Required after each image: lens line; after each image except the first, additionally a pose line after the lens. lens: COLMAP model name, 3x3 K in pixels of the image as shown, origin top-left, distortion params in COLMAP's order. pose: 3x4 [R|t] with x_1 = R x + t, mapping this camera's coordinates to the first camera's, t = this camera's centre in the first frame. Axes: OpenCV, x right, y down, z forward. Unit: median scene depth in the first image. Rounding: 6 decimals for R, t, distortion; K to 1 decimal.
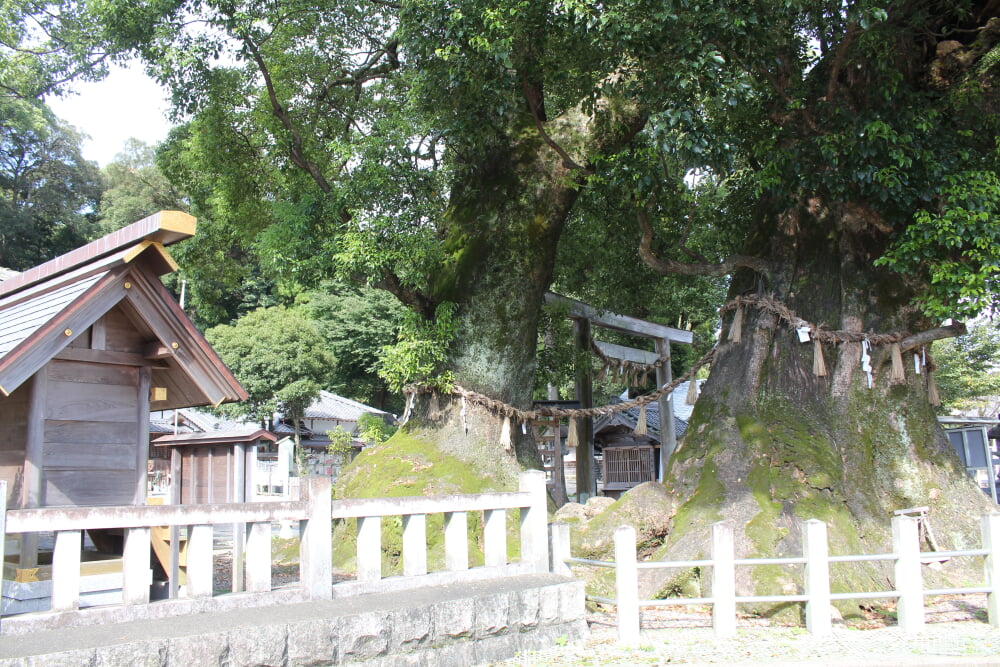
lens RADIAL K [[838.0, 0, 500.0], [0, 838.0, 333.5], [0, 0, 1]] dist [-0.157234, 0.140867]
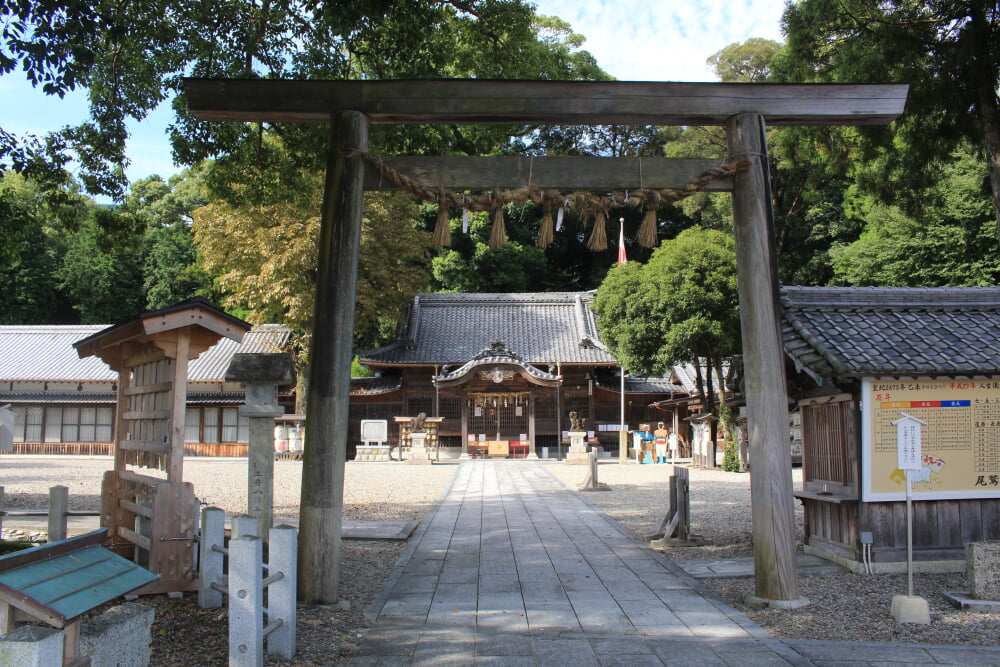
lens RADIAL K [[838.0, 0, 500.0], [0, 838.0, 333.5], [0, 0, 1]] dist [-0.157234, 0.140867]
pose [[0.623885, -0.082874, -0.777110, 0.188833], [0.120246, 0.992700, -0.009329, 0.044469], [0.772210, -0.087624, 0.629296, 0.306507]]
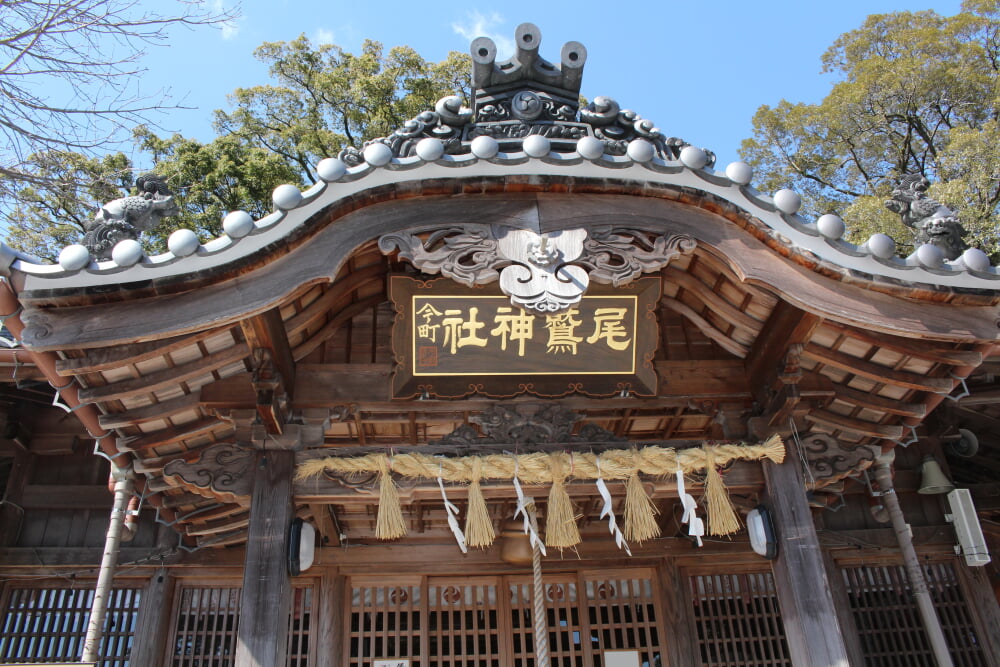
lens RADIAL K [[838.0, 0, 500.0], [0, 838.0, 333.5], [0, 0, 1]] dist [-0.157234, 0.140867]
pose [[0.668090, -0.411497, -0.619940, -0.401914], [0.153720, 0.891519, -0.426104, 0.127054], [0.728029, 0.189379, 0.658870, 0.752255]]
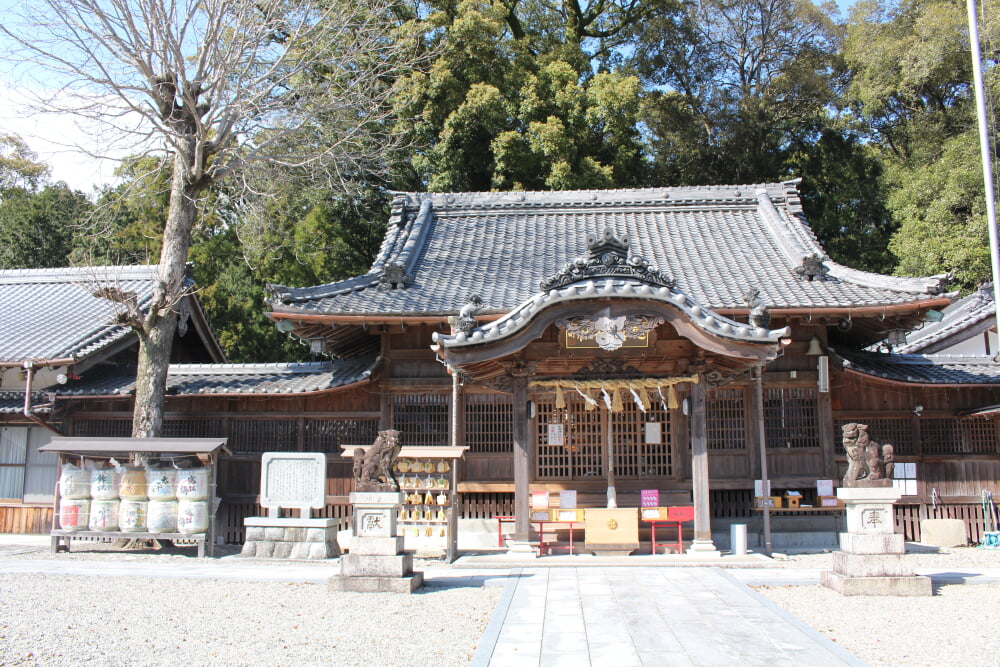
lens RADIAL K [[838.0, 0, 500.0], [0, 838.0, 333.5], [0, 0, 1]] dist [-0.157234, 0.140867]
pose [[0.554344, -0.125377, -0.822790, -0.231311], [0.126855, 0.989766, -0.065354, 0.093248], [0.822563, -0.068147, 0.564576, 0.617444]]
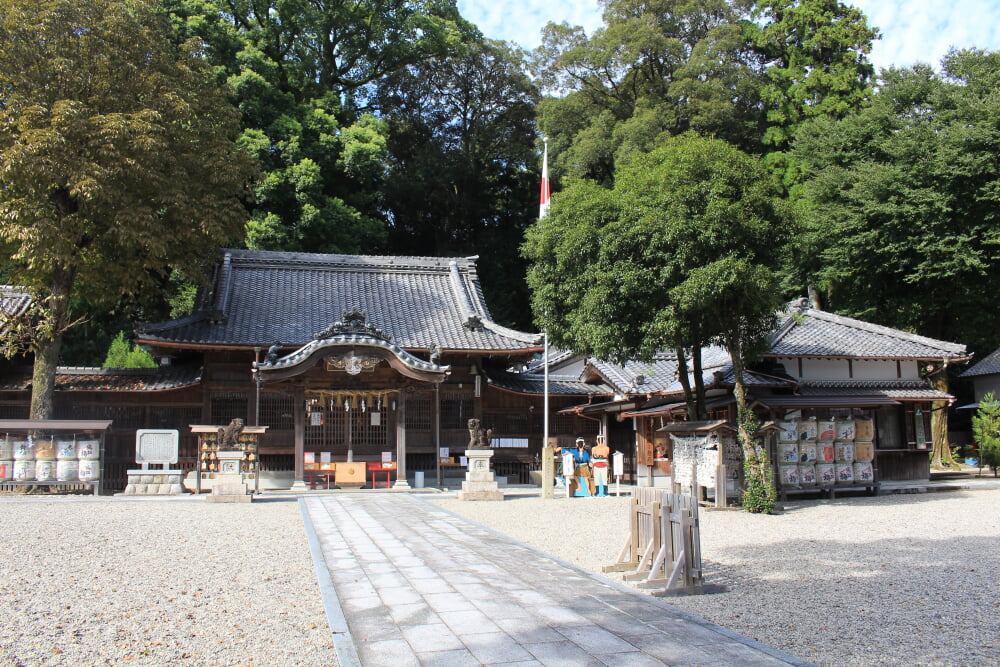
lens RADIAL K [[838.0, 0, 500.0], [0, 838.0, 333.5], [0, 0, 1]] dist [-0.157234, 0.140867]
pose [[0.791160, -0.075302, -0.606956, -0.050537], [0.095704, 0.995409, 0.001254, 0.066459], [0.604075, -0.059080, 0.794735, 0.447394]]
